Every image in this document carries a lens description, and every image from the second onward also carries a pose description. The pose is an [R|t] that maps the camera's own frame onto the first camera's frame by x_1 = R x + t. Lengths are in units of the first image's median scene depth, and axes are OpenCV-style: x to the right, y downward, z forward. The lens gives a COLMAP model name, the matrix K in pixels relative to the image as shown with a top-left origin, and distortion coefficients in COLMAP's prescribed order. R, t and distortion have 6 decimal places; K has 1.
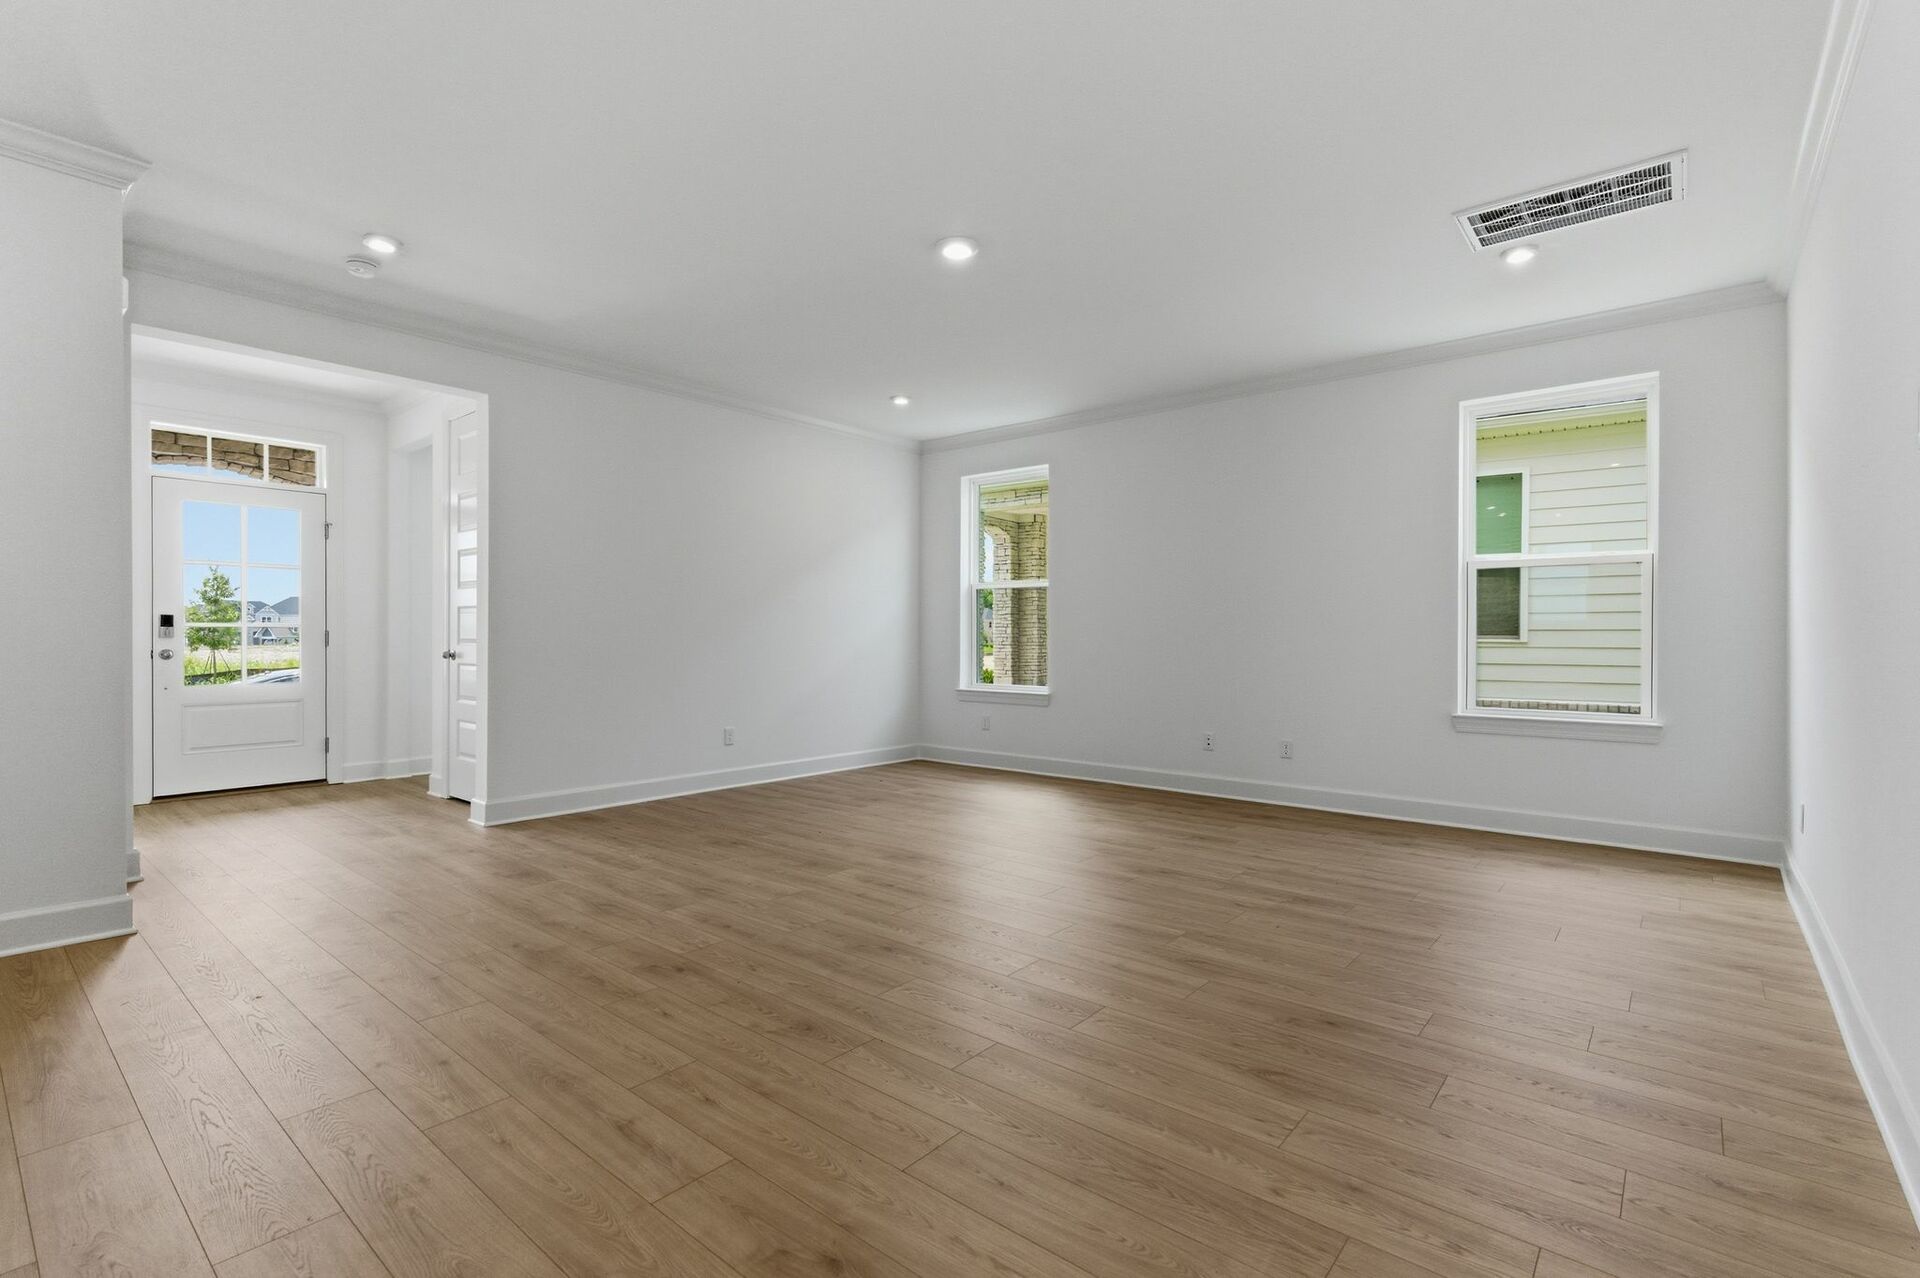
lens RADIAL K [[869.2, 0, 953.0], [0, 869.2, 638.6], [0, 0, 1]] dist [-0.000868, 0.000785]
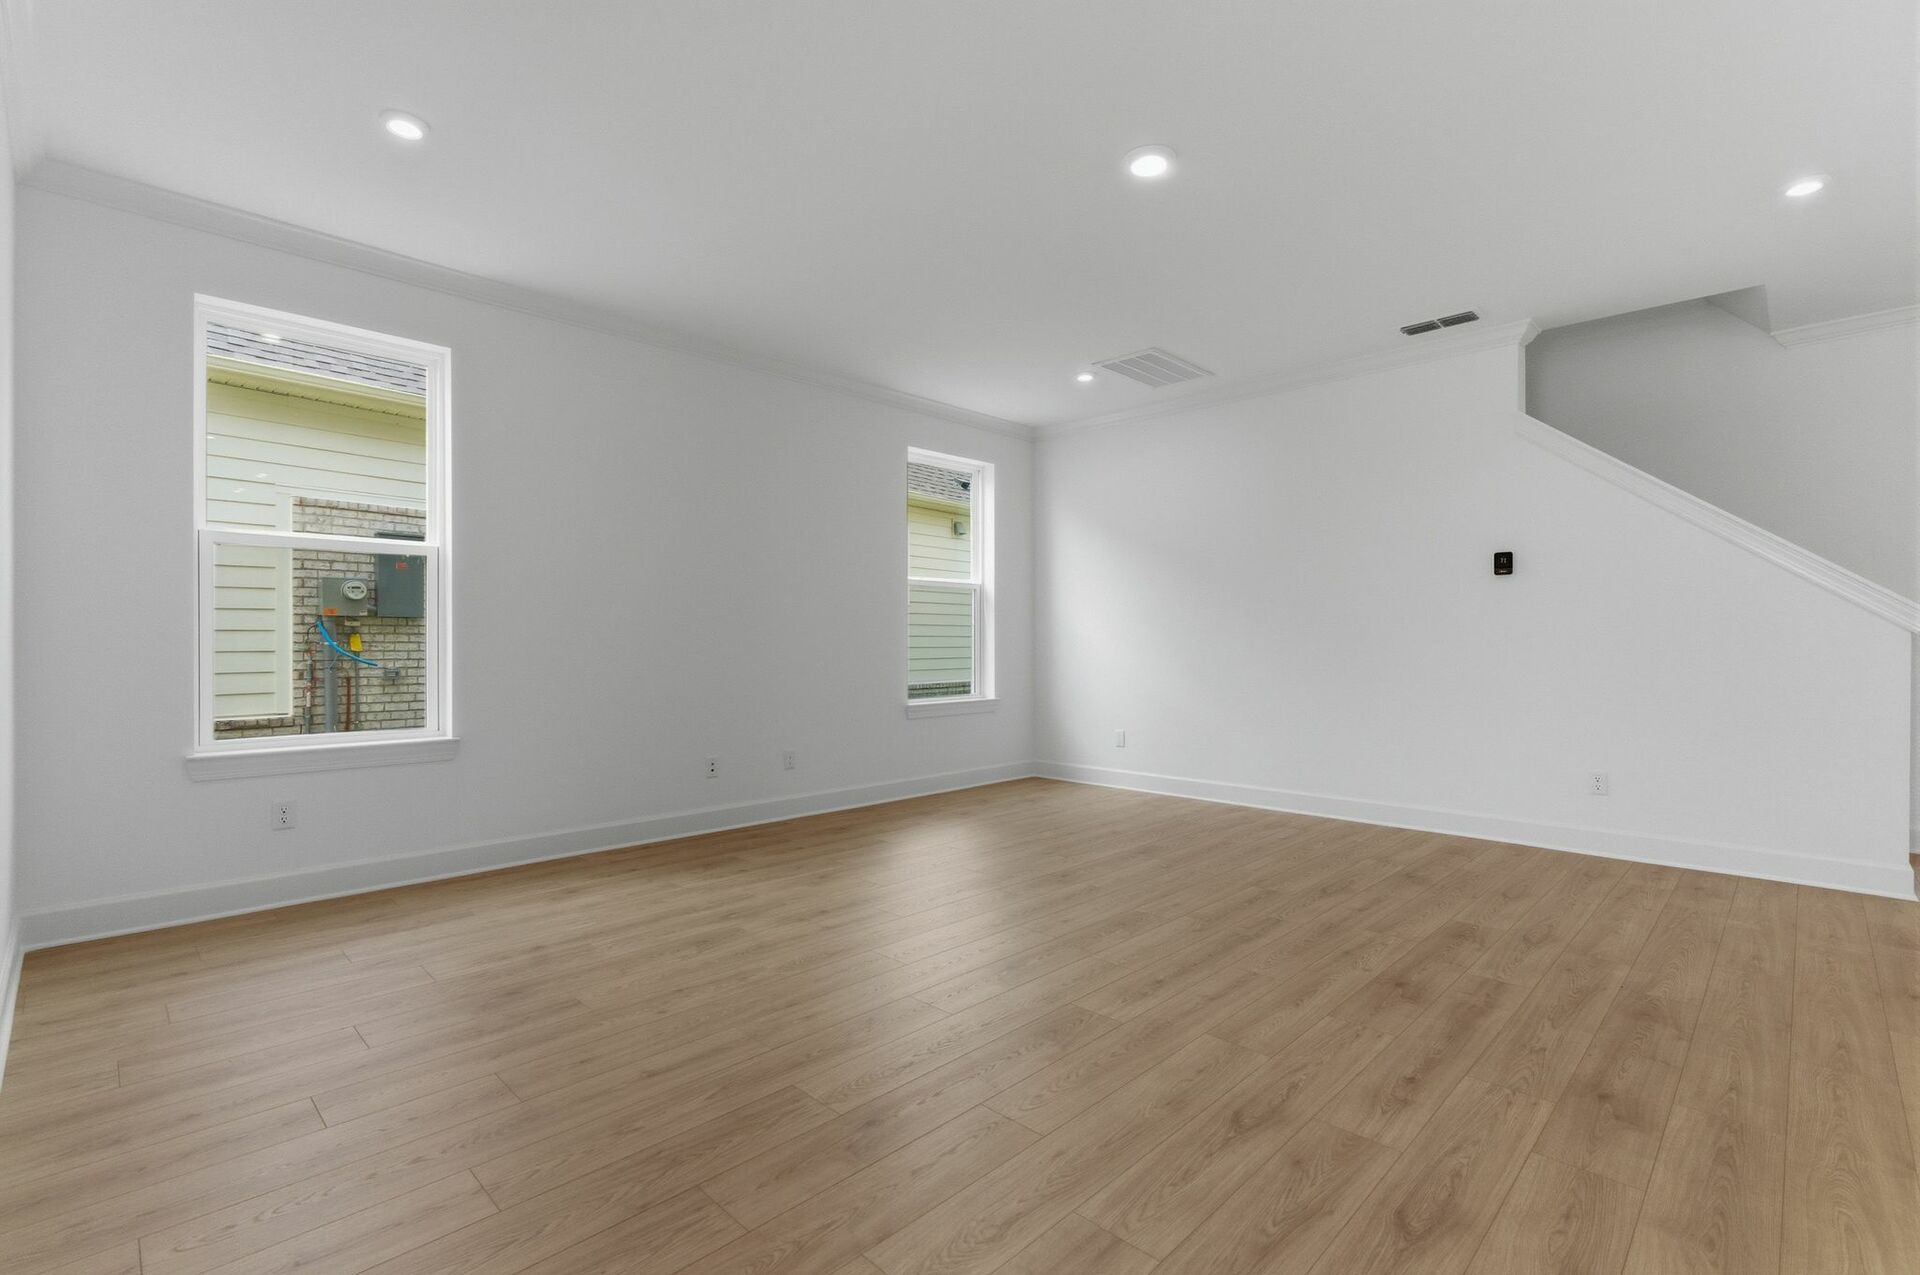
lens RADIAL K [[869.2, 0, 953.0], [0, 869.2, 637.1], [0, 0, 1]] dist [-0.000868, 0.000785]
pose [[0.078741, 0.003632, 0.996888, -0.948383], [0.001541, 0.999992, -0.003765, -0.002922], [-0.996894, 0.001832, 0.078735, 1.297986]]
